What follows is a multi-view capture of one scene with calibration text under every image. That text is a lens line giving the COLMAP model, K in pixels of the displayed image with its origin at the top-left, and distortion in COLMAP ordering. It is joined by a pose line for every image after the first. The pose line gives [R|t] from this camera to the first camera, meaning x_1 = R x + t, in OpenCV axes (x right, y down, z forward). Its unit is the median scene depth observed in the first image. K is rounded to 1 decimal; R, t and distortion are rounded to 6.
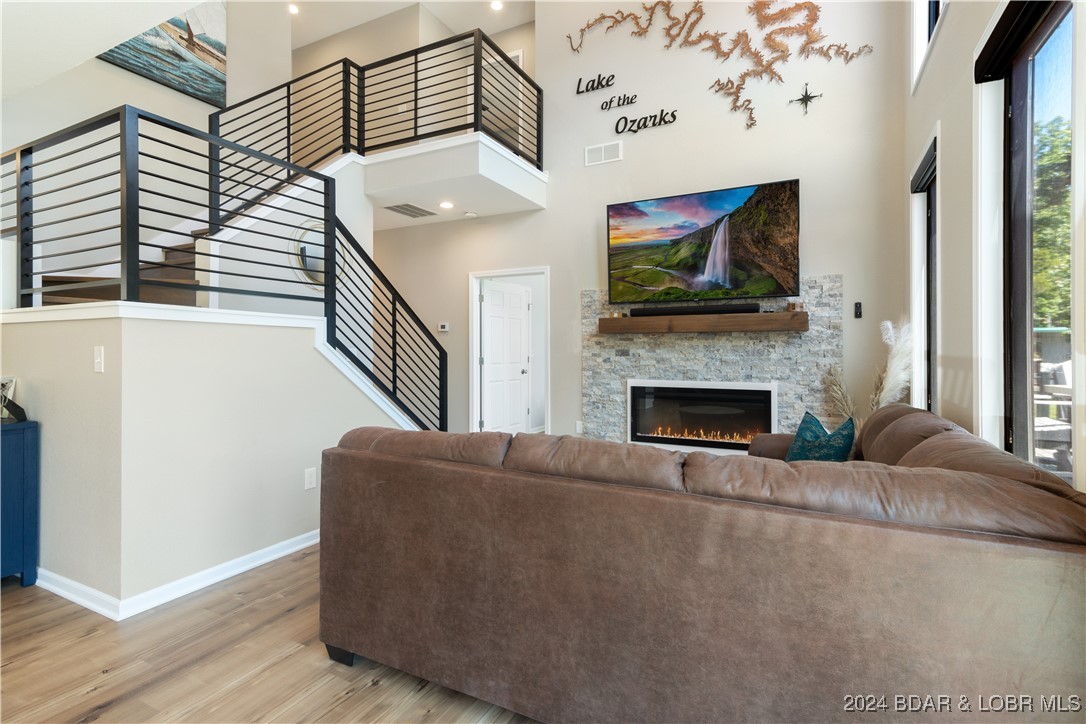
lens RADIAL K [[522.6, 0, 538.5], [0, 522.6, 351.4], [0, 0, 1]] dist [0.003709, -0.001803]
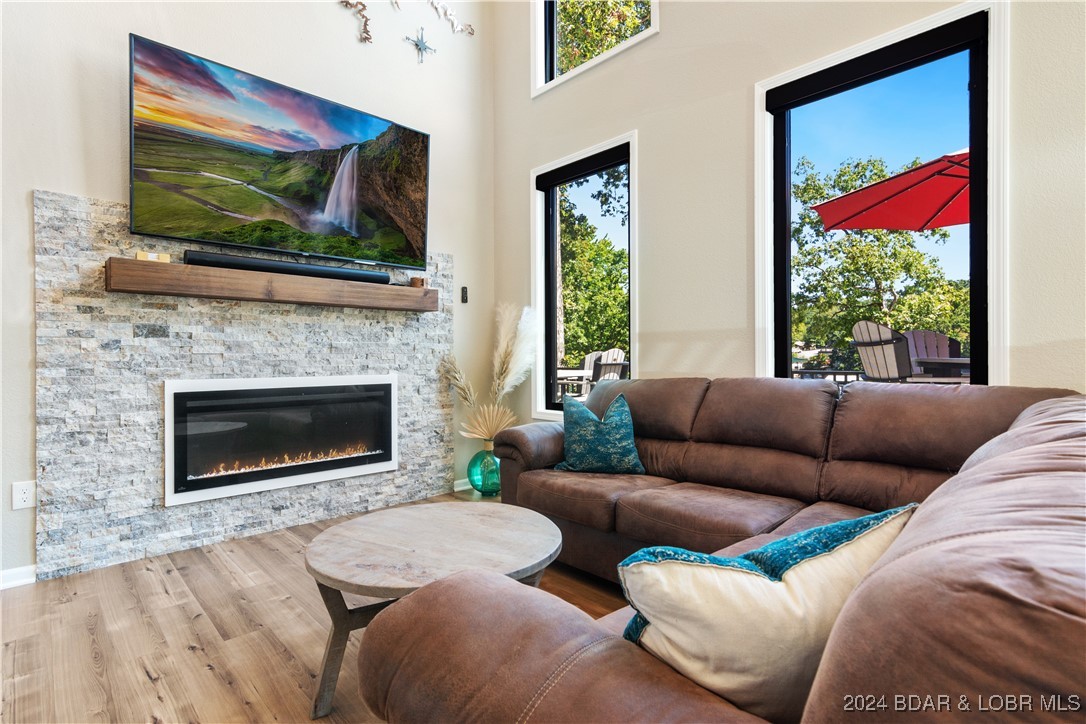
lens RADIAL K [[522.6, 0, 537.4], [0, 522.6, 361.6], [0, 0, 1]] dist [0.003709, -0.001803]
pose [[0.316939, -0.007117, 0.948419, -0.242244], [0.005045, 0.999970, 0.005819, 0.036148], [-0.948433, 0.002940, 0.316965, 0.513697]]
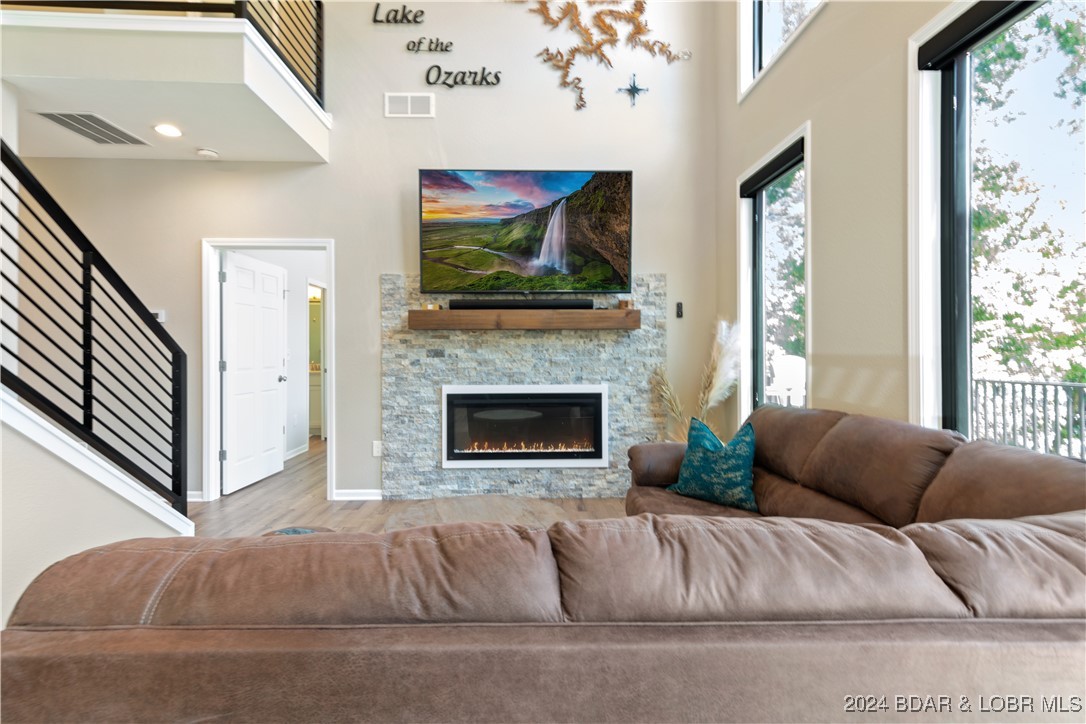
lens RADIAL K [[522.6, 0, 542.9], [0, 522.6, 352.6], [0, 0, 1]] dist [0.003709, -0.001803]
pose [[0.870395, -0.003711, 0.492340, -0.107371], [0.002954, 0.999993, 0.002315, 0.000017], [-0.492346, -0.000560, 0.870400, 0.226518]]
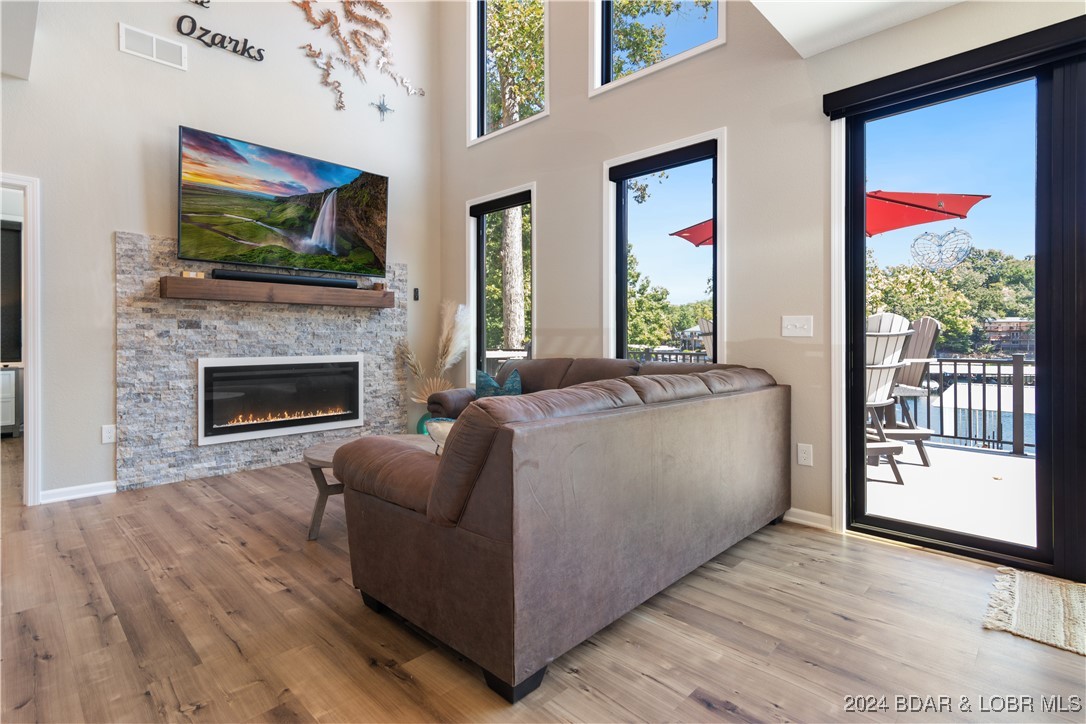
lens RADIAL K [[522.6, 0, 532.6], [0, 522.6, 343.7], [0, 0, 1]] dist [0.003709, -0.001803]
pose [[0.287168, -0.009127, 0.957837, -0.479648], [-0.000952, 0.999951, 0.009813, 0.025460], [-0.957880, -0.003730, 0.287146, 0.329612]]
